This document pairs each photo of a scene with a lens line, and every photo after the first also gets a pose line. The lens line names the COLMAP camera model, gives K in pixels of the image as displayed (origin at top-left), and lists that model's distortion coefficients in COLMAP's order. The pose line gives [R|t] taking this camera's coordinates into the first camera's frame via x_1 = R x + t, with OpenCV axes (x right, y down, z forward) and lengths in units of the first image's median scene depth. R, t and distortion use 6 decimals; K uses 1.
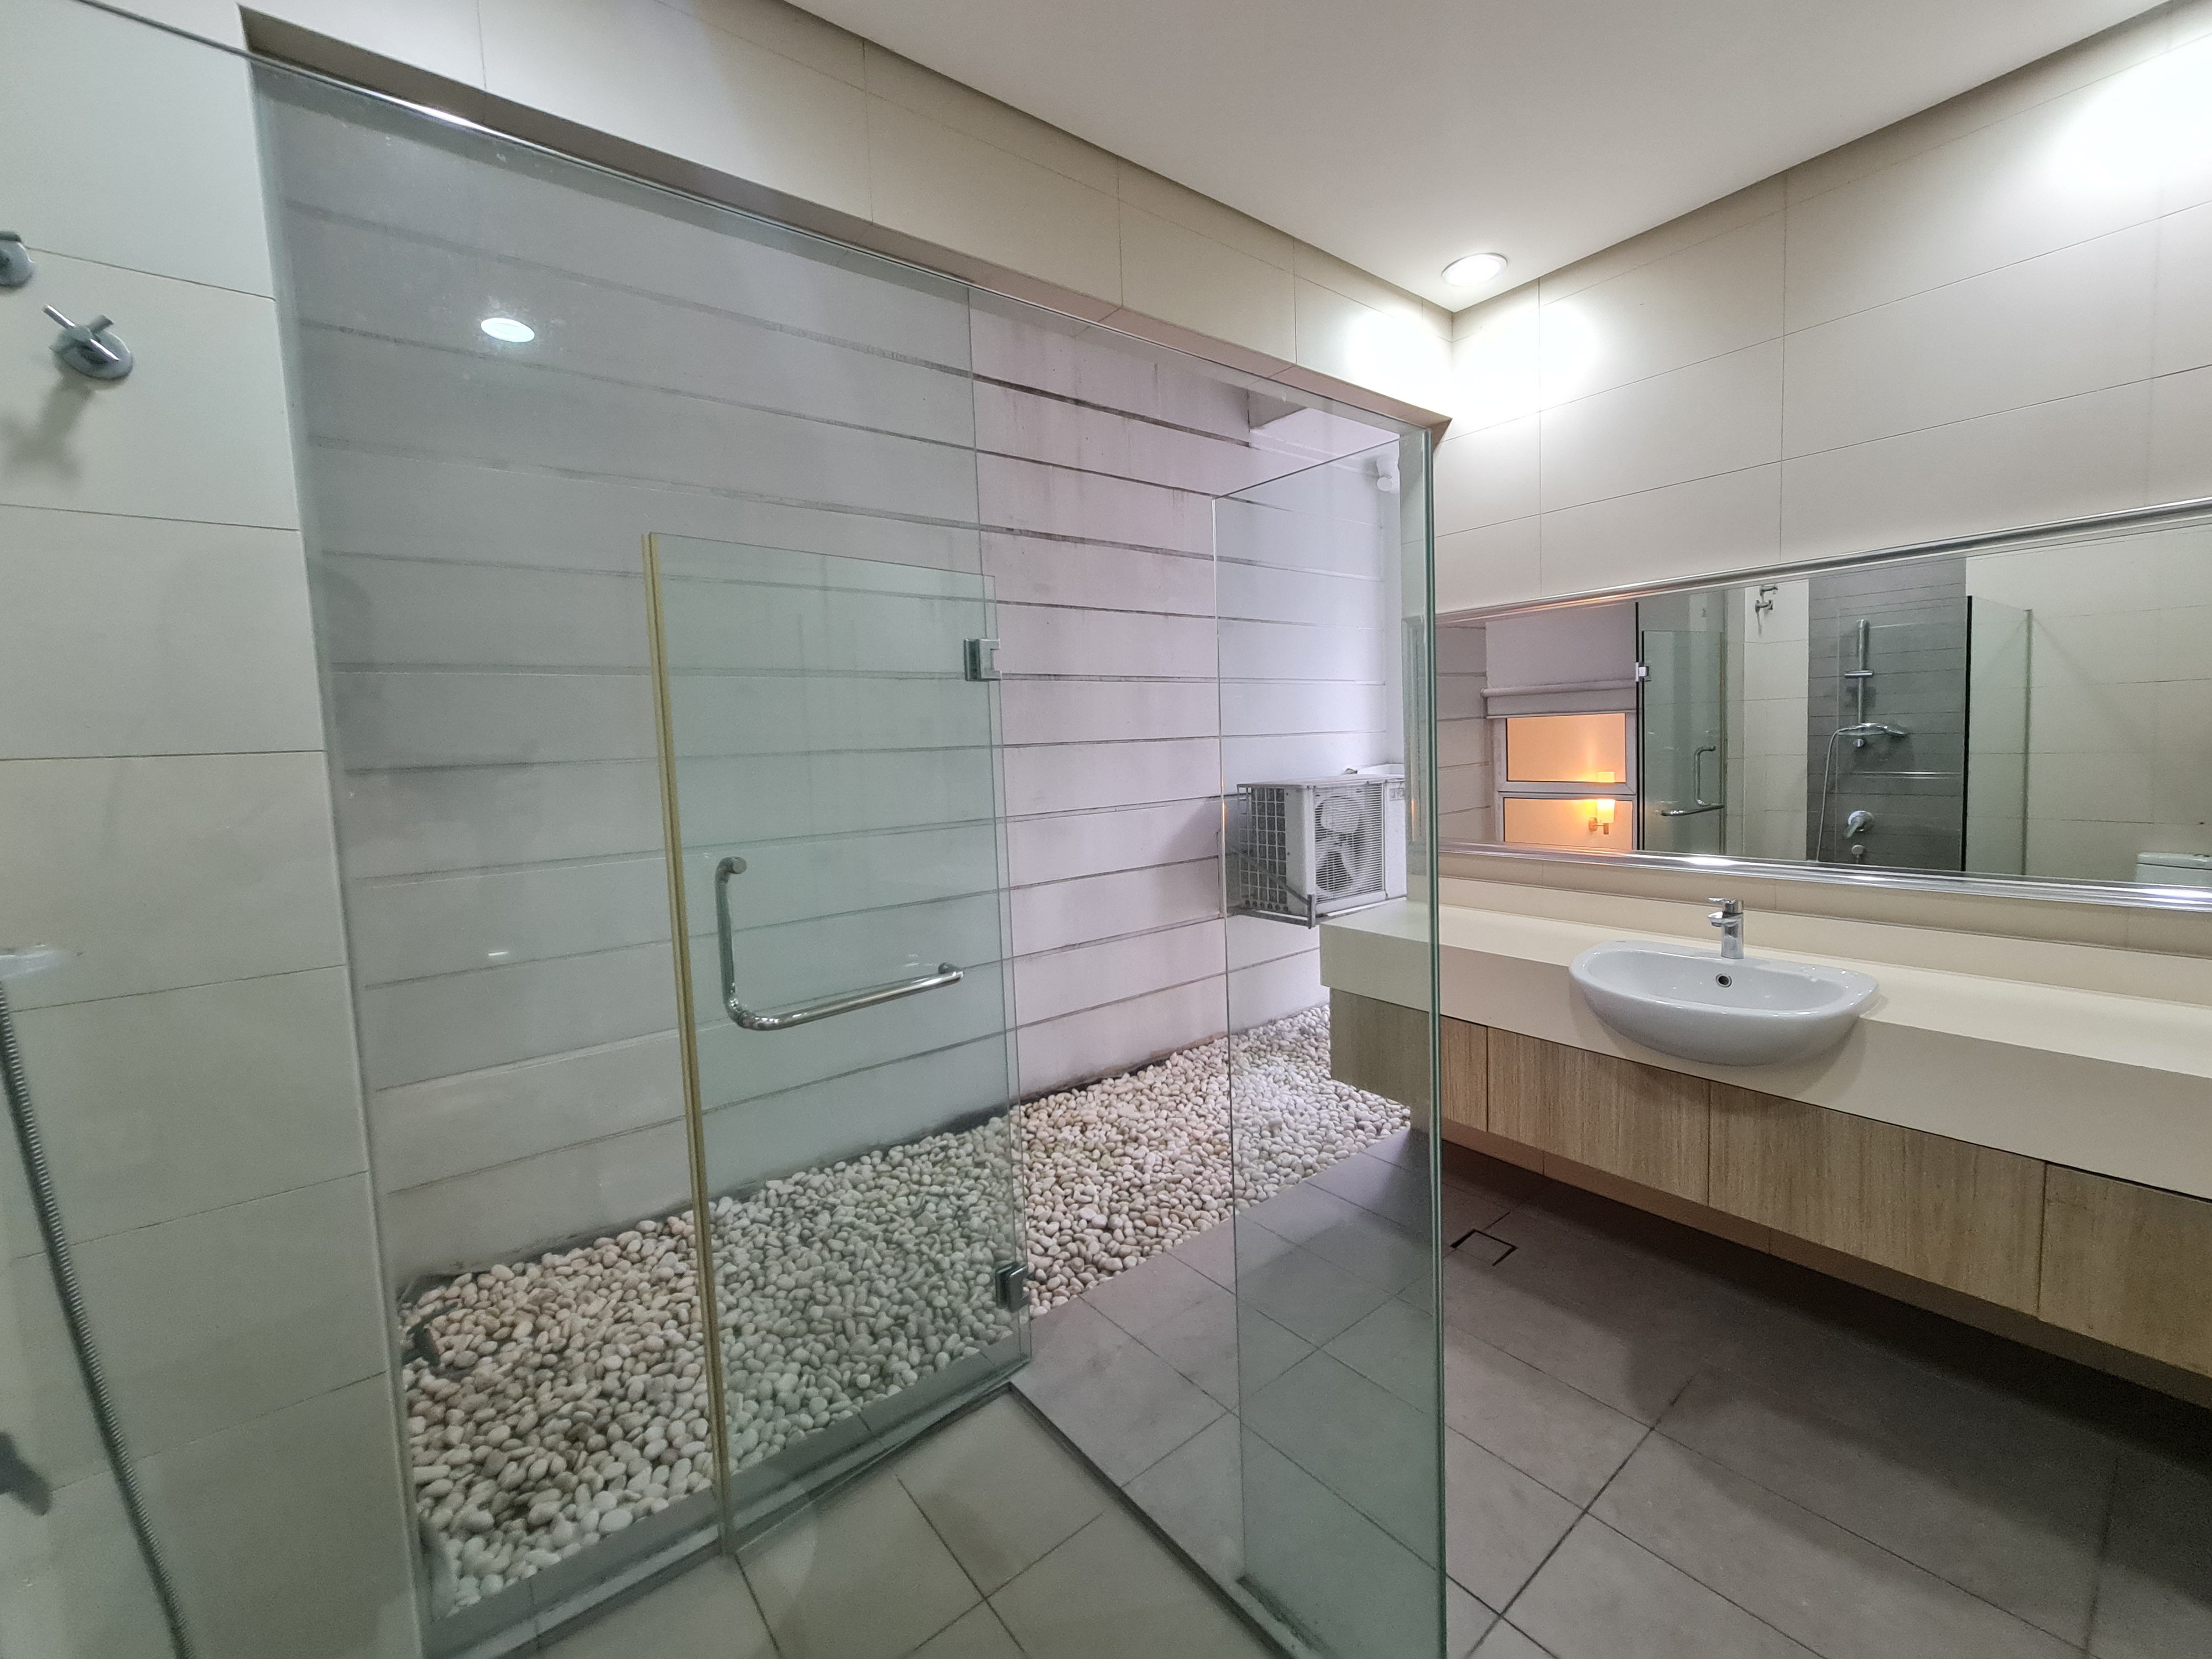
lens RADIAL K [[901.5, 0, 1103.1], [0, 901.5, 815.3], [0, 0, 1]] dist [0.001585, -0.001551]
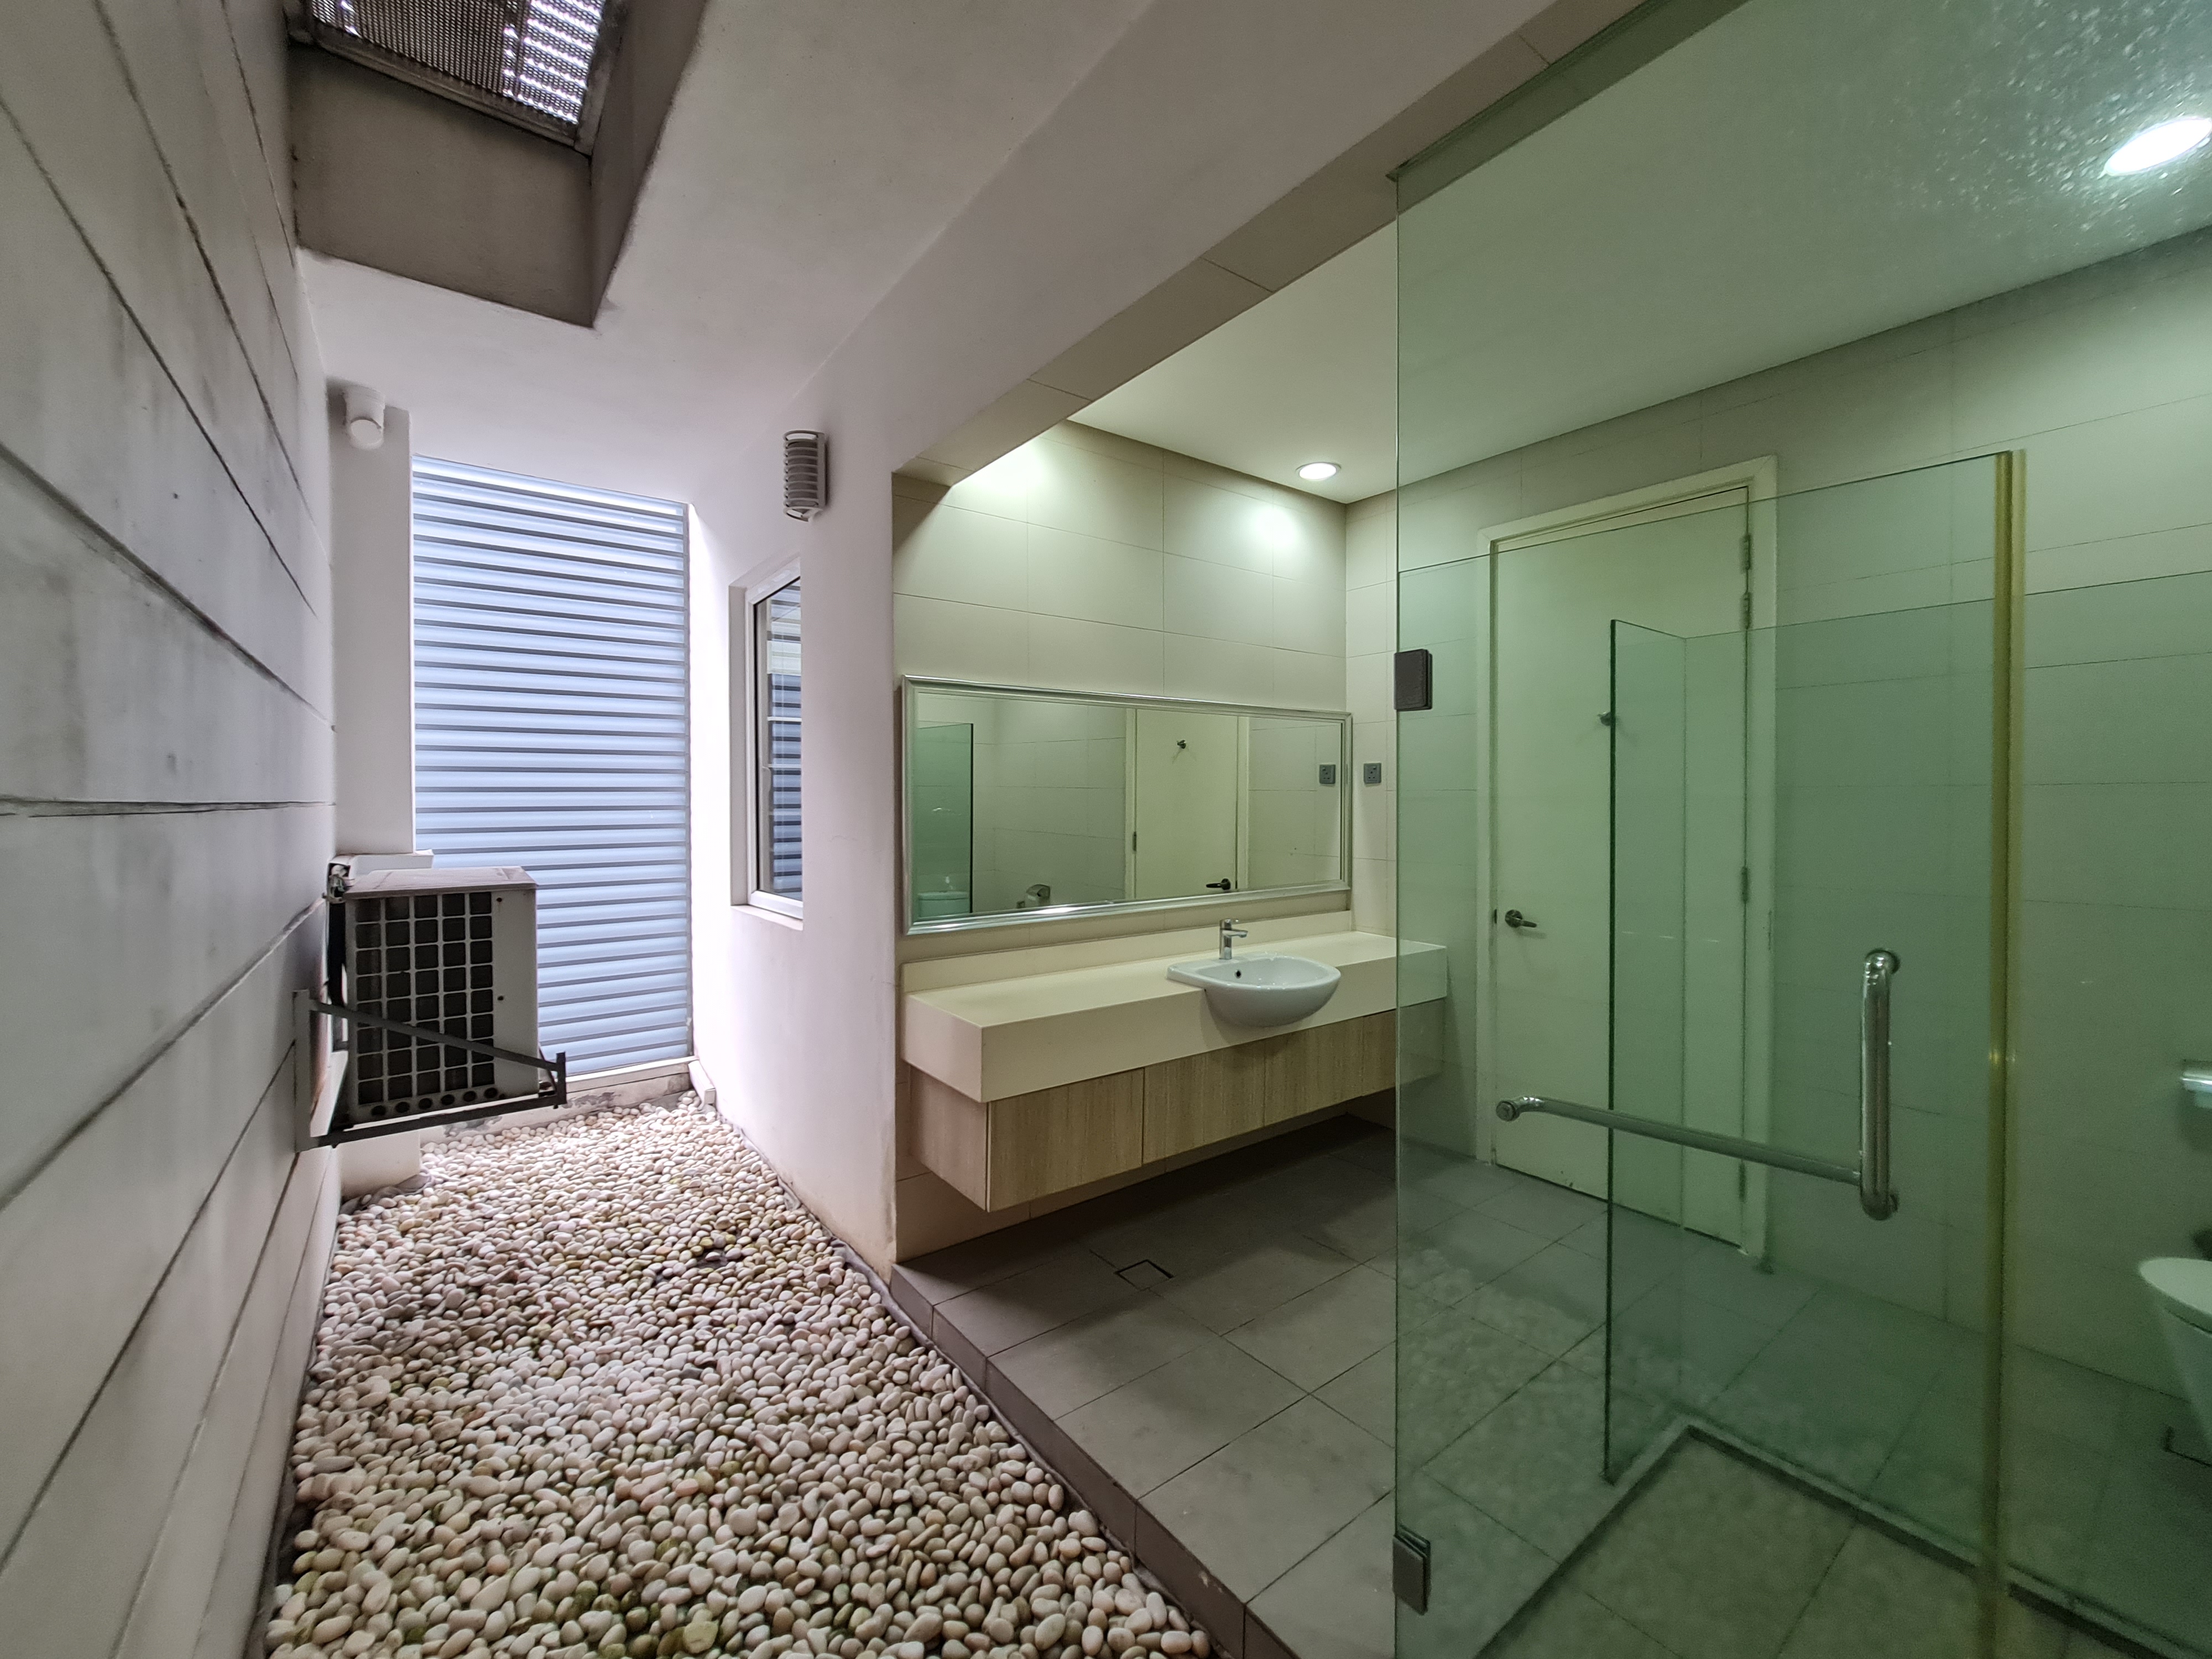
lens RADIAL K [[901.5, 0, 1104.0], [0, 901.5, 820.7], [0, 0, 1]] dist [0.001585, -0.001551]
pose [[0.028355, 0.016655, 0.999459, -0.700625], [0.087674, 0.995966, -0.019084, -0.052001], [-0.995746, 0.088168, 0.026780, 1.001244]]
